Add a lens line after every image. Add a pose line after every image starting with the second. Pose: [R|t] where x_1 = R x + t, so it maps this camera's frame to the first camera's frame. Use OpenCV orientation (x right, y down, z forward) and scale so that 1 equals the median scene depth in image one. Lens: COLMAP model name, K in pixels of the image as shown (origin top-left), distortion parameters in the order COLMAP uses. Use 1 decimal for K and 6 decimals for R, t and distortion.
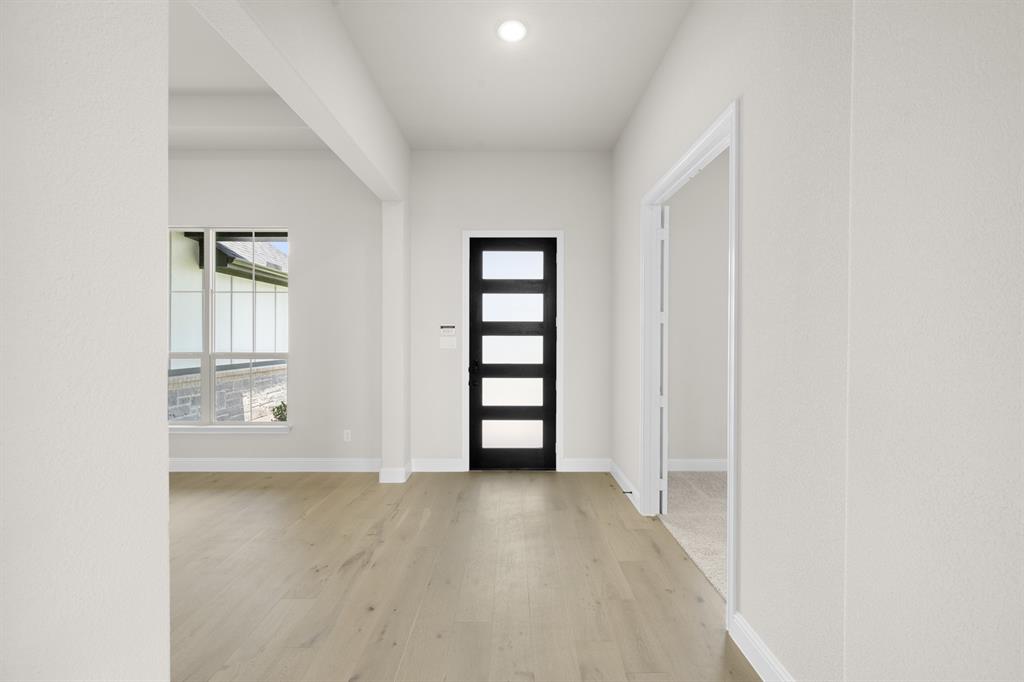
lens RADIAL K [[405.8, 0, 513.9], [0, 405.8, 339.6], [0, 0, 1]] dist [0.001487, 0.000001]
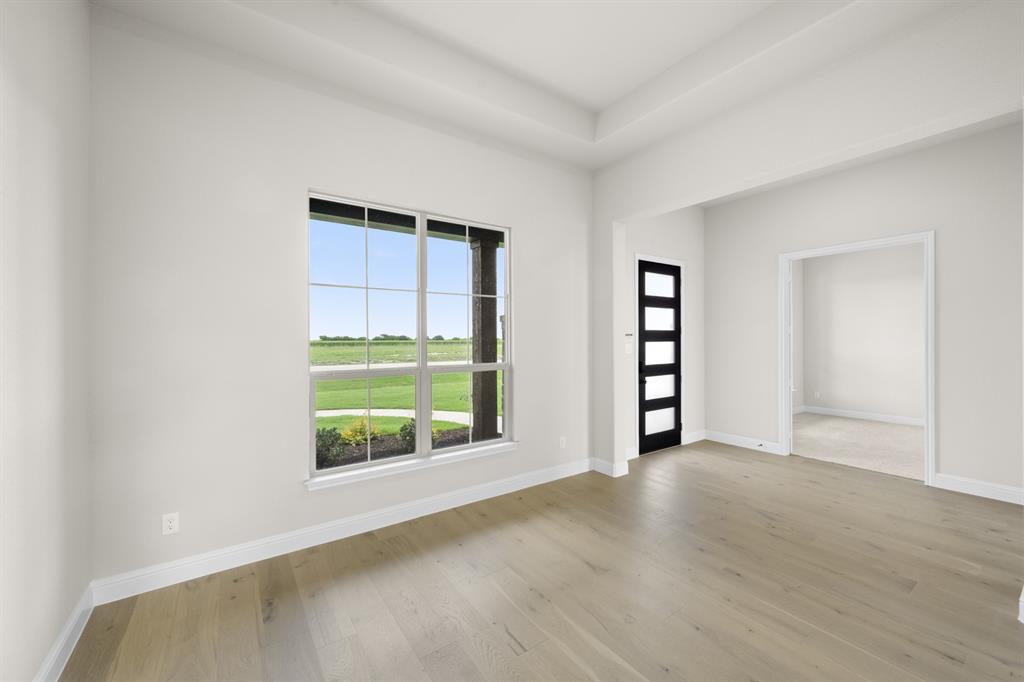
lens RADIAL K [[405.8, 0, 513.9], [0, 405.8, 339.6], [0, 0, 1]] dist [0.001487, 0.000001]
pose [[0.816776, -0.007195, 0.576911, -1.088207], [0.004481, 0.999971, 0.006127, -0.026142], [-0.576938, -0.002420, 0.816784, 0.241848]]
